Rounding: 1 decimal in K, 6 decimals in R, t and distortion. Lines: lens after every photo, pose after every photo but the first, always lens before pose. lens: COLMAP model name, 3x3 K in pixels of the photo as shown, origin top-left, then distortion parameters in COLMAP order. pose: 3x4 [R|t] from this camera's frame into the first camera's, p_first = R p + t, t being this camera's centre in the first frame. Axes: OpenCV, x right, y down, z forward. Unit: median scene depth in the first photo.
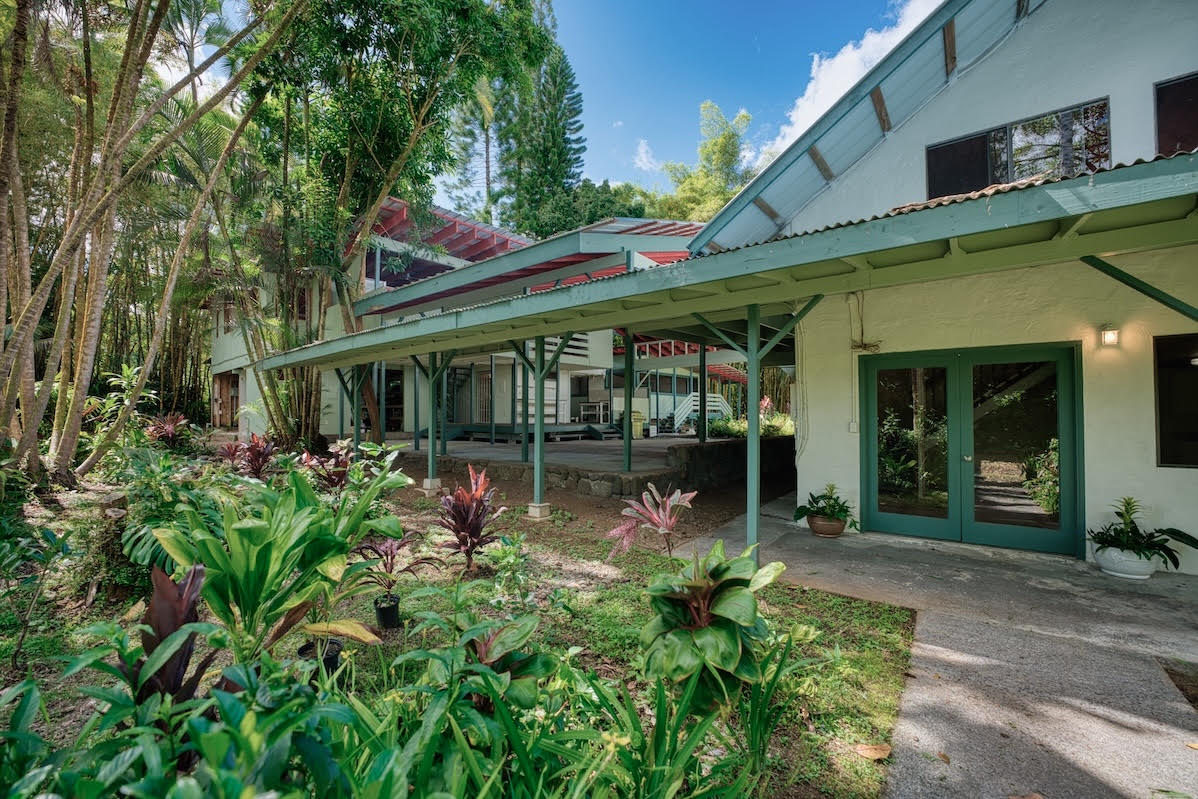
lens RADIAL K [[486.2, 0, 594.1], [0, 486.2, 405.5], [0, 0, 1]] dist [-0.032135, 0.003237]
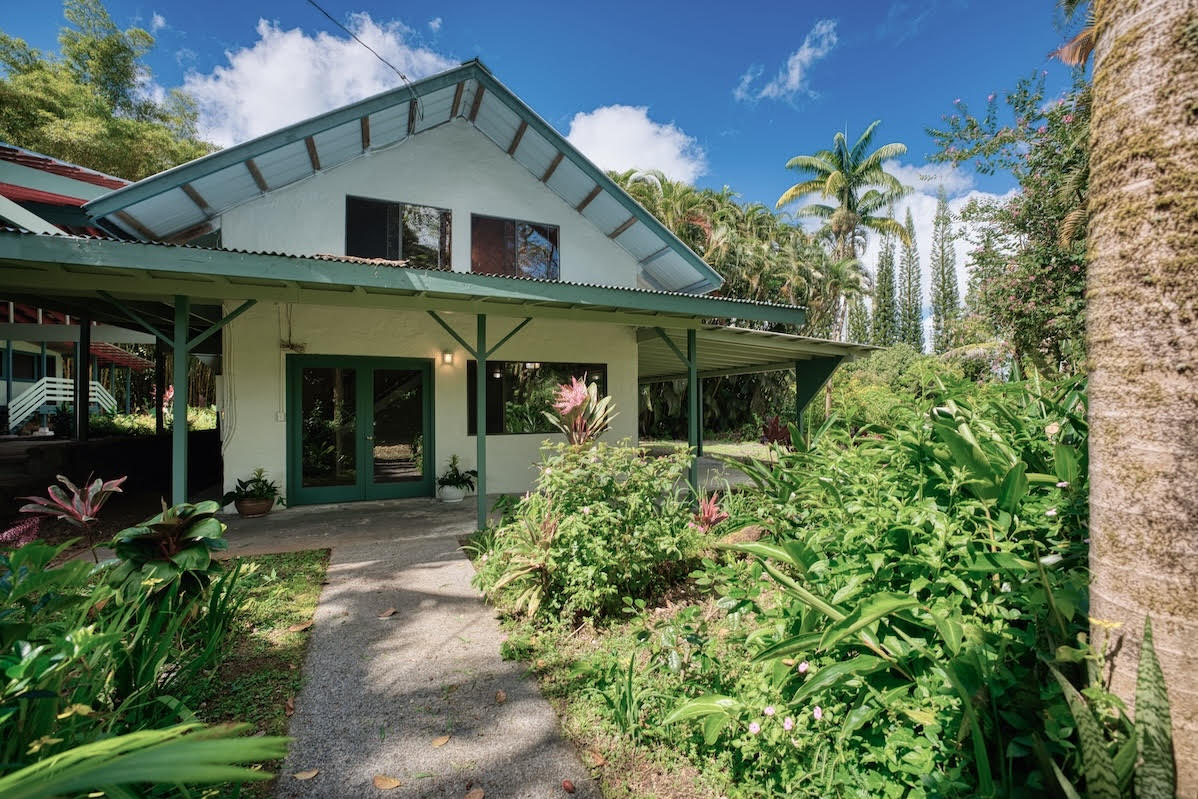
lens RADIAL K [[486.2, 0, 594.1], [0, 486.2, 405.5], [0, 0, 1]] dist [-0.032135, 0.003237]
pose [[0.473063, 0.002885, 0.881024, -0.126600], [-0.013488, 0.999901, 0.003968, 0.005421], [-0.880925, -0.013760, 0.473055, -0.216185]]
